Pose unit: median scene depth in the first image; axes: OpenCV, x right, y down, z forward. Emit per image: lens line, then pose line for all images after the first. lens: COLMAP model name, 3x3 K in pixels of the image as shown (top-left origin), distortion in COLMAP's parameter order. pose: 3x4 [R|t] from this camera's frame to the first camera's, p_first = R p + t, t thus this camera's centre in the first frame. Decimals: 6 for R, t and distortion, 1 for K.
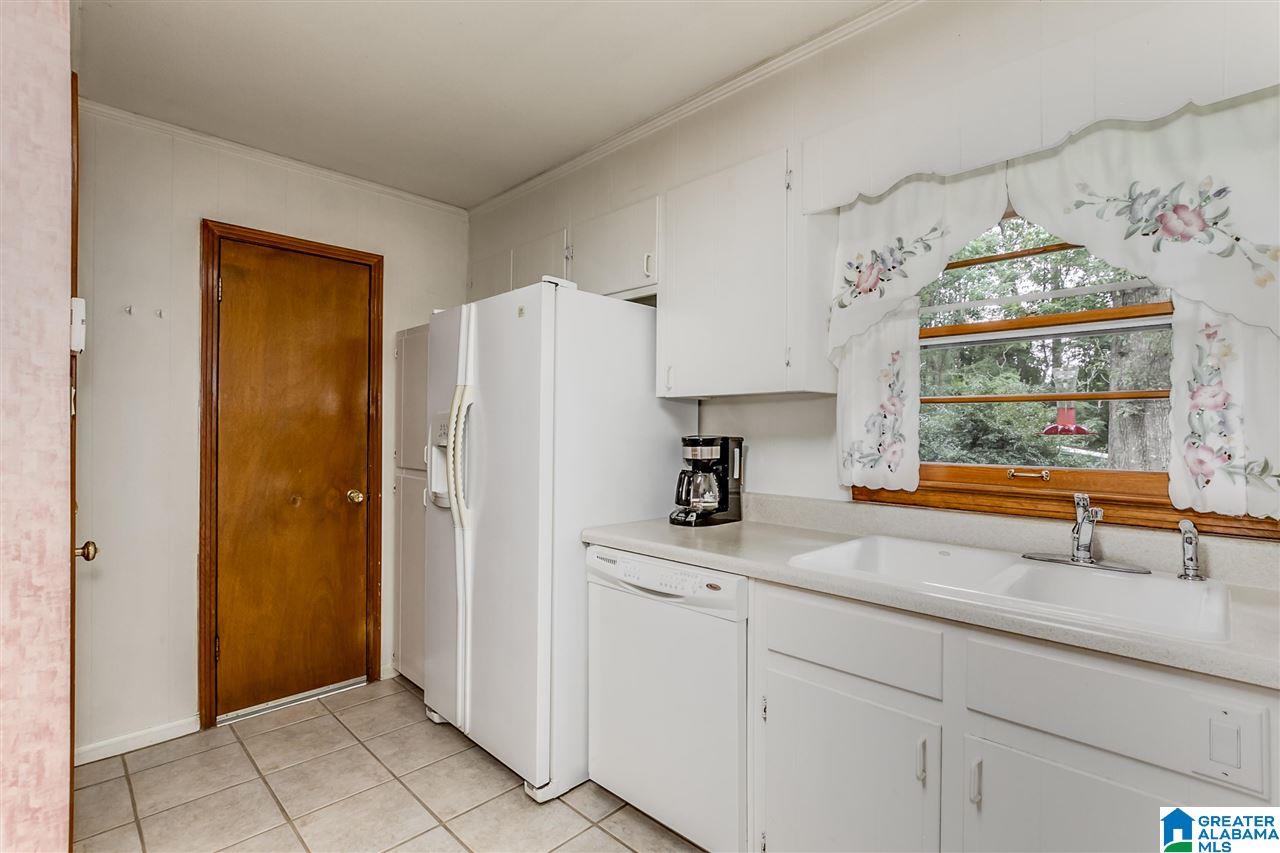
lens RADIAL K [[597.1, 0, 636.1], [0, 597.1, 424.6], [0, 0, 1]] dist [-0.016018, 0.003262]
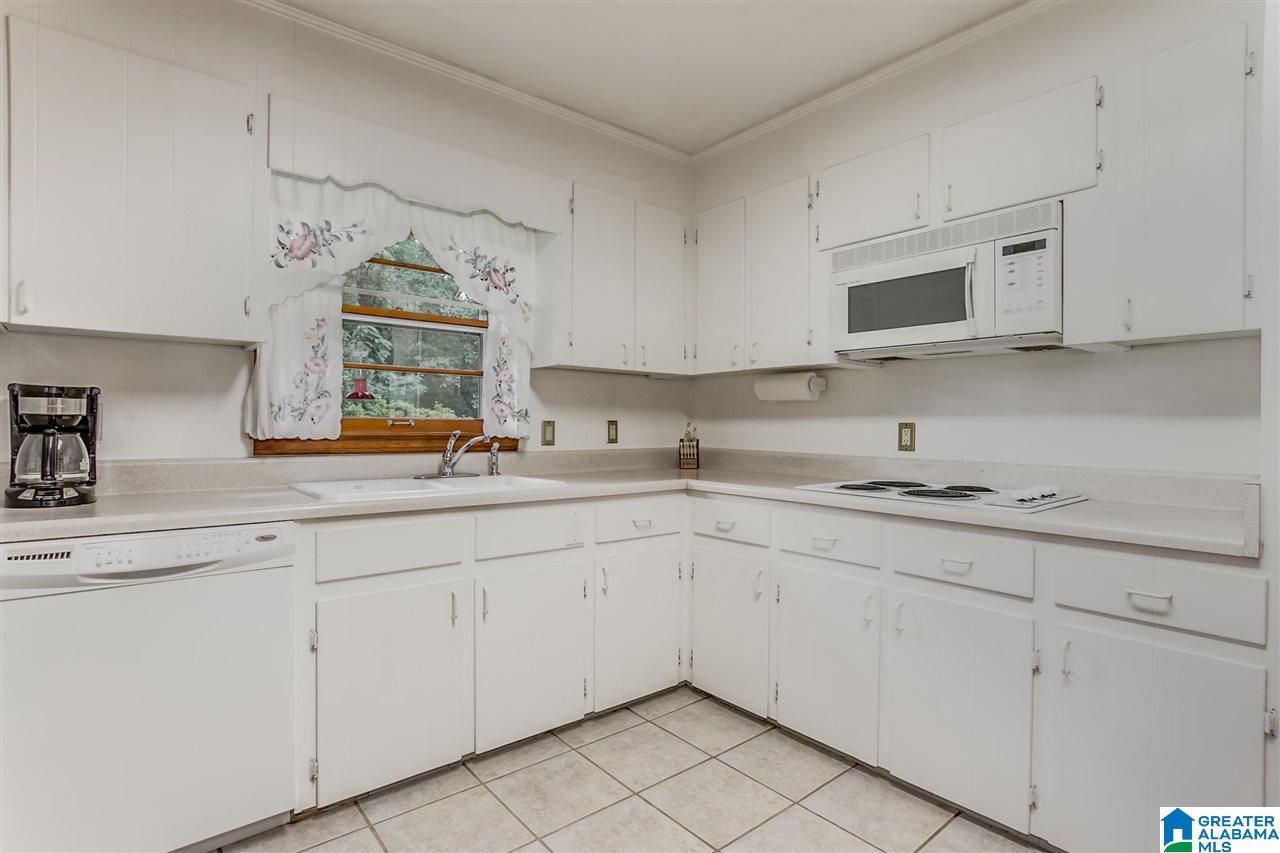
lens RADIAL K [[636.3, 0, 631.5], [0, 636.3, 424.7], [0, 0, 1]] dist [-0.004971, -0.000224]
pose [[0.100470, 0.001353, 0.994939, -0.748762], [-0.011035, 0.999939, -0.000245, 0.078245], [-0.994879, -0.010954, 0.100478, 0.292867]]
